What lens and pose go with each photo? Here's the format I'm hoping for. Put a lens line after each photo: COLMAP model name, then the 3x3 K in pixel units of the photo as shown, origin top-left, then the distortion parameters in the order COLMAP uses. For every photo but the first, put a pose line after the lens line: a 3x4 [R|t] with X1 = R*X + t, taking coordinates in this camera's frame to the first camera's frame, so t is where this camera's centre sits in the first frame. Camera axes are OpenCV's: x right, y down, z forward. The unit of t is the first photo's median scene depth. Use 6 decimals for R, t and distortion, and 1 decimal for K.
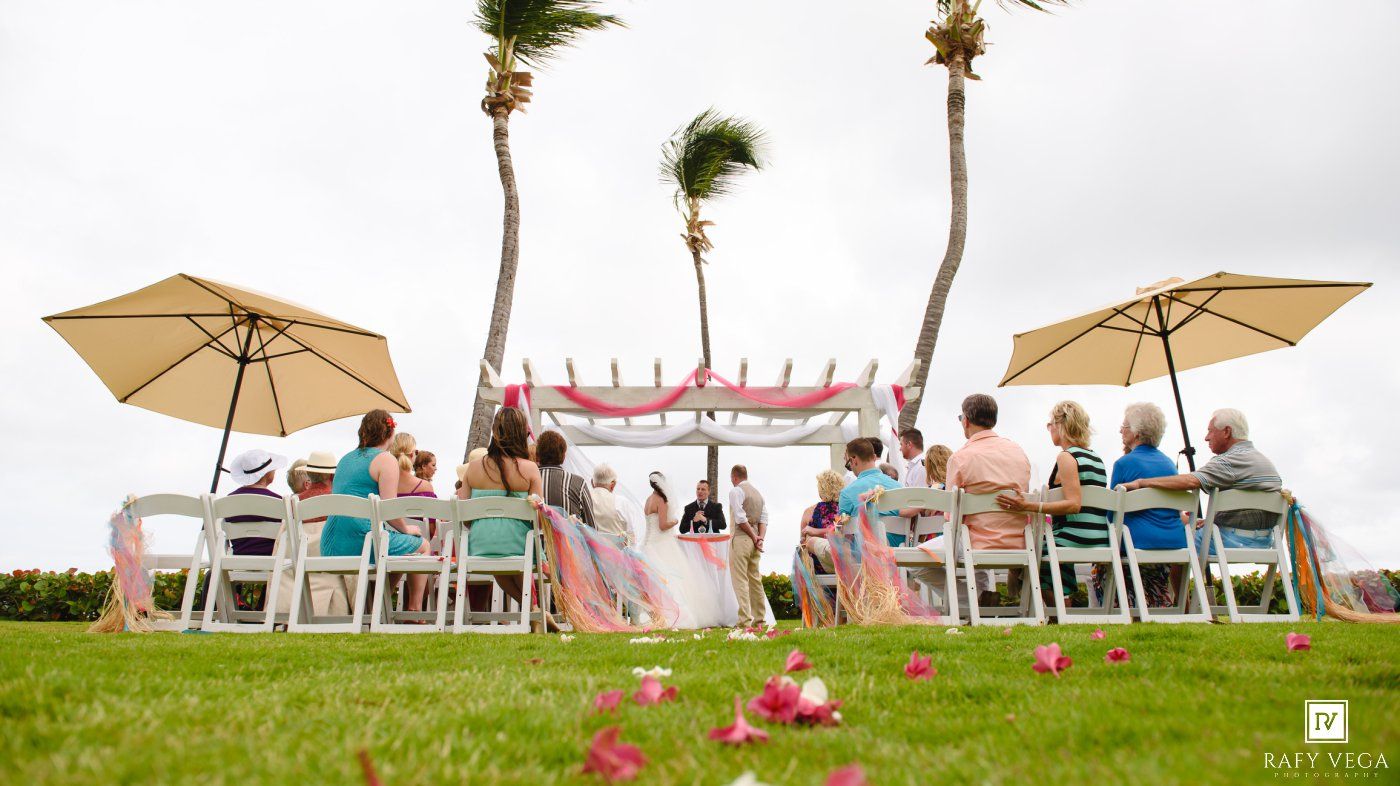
lens RADIAL K [[926.8, 0, 700.0], [0, 926.8, 393.0], [0, 0, 1]] dist [0.160755, -0.000111]
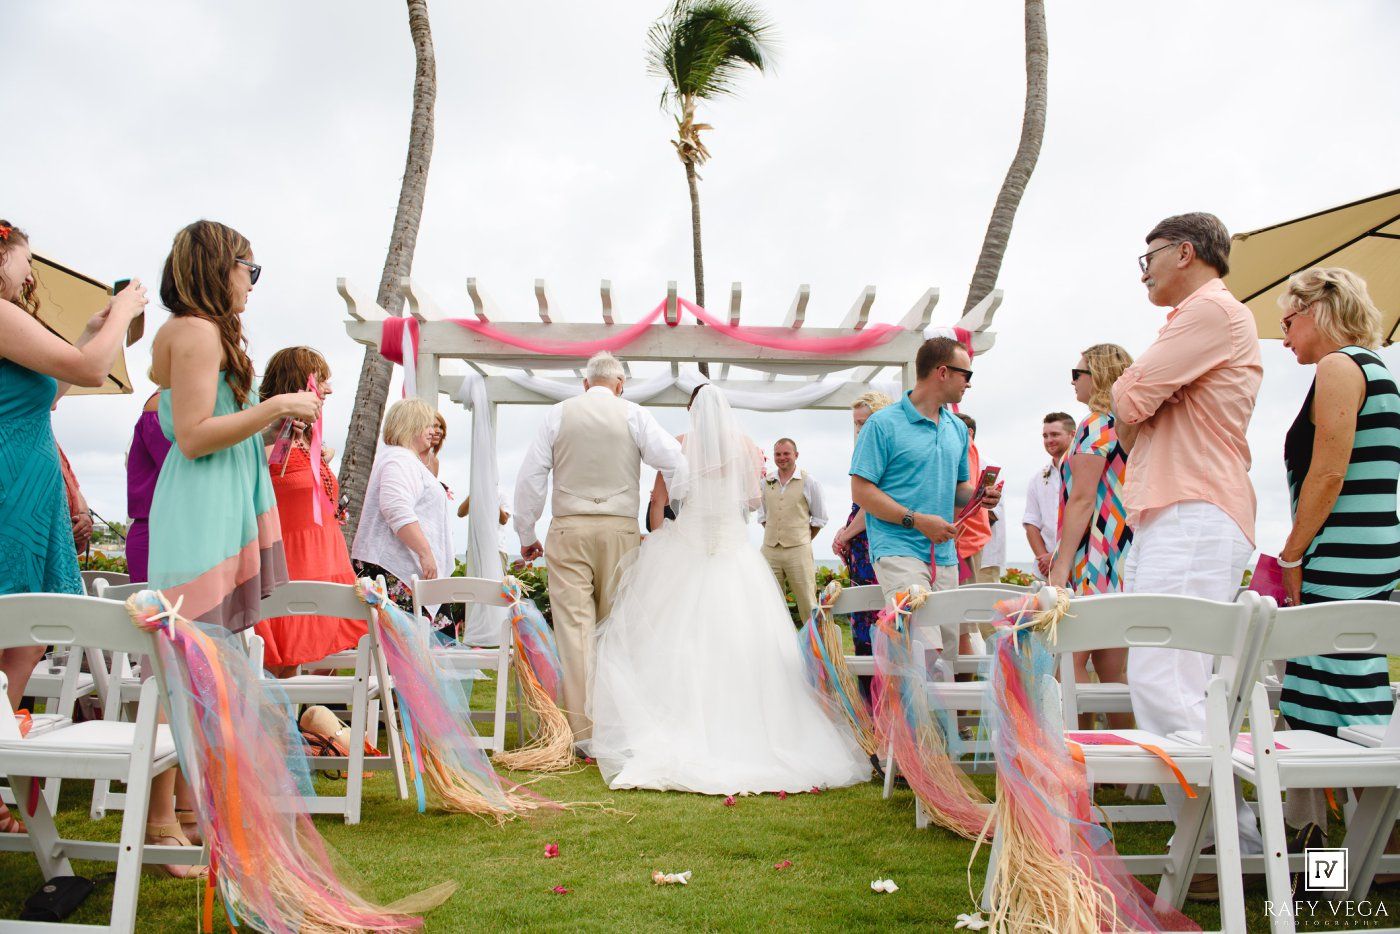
lens RADIAL K [[967.9, 0, 700.0], [0, 967.9, 467.0], [0, 0, 1]] dist [-0.036480, 0.000309]
pose [[0.999816, 0.019140, 0.001164, 0.018301], [-0.019124, 0.990878, 0.133395, 0.000965], [0.001400, -0.133393, 0.991062, 0.237609]]
